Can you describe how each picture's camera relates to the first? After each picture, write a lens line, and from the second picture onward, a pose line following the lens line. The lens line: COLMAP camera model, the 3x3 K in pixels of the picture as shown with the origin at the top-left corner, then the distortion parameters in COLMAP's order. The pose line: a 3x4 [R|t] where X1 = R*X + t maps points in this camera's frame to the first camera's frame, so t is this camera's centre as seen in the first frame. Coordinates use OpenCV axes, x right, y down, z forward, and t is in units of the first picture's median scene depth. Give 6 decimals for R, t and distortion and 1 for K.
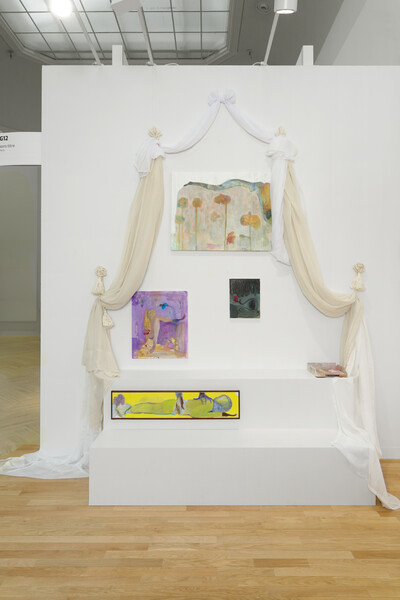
lens RADIAL K [[395.1, 0, 198.9], [0, 395.1, 301.9], [0, 0, 1]] dist [0.006593, -0.000010]
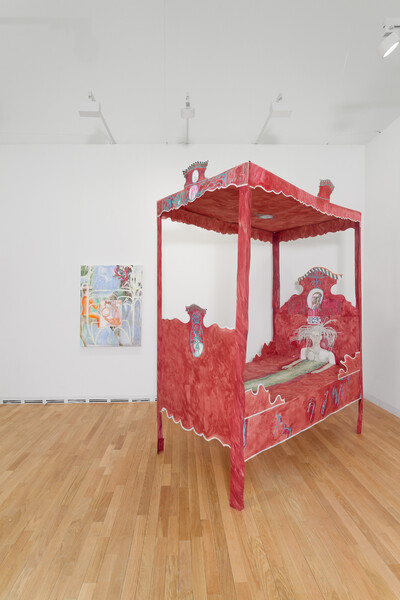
lens RADIAL K [[308.8, 0, 189.1], [0, 308.8, 306.7], [0, 0, 1]] dist [-0.015393, 0.004525]
pose [[-0.041468, -0.029966, 0.998690, -0.838179], [0.022684, 0.999264, 0.030925, -0.004211], [-0.998882, 0.023937, -0.040758, 0.382181]]
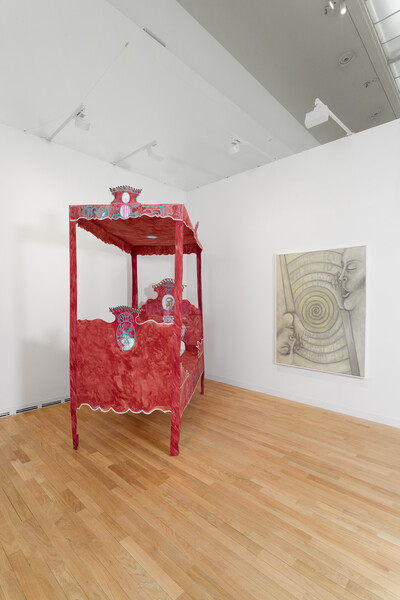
lens RADIAL K [[308.8, 0, 204.5], [0, 308.8, 312.7], [0, 0, 1]] dist [-0.015393, 0.004525]
pose [[-0.754476, -0.031285, 0.655582, -0.844304], [0.000220, 0.998851, 0.047919, -0.012076], [-0.656328, 0.036298, -0.753602, 1.115993]]
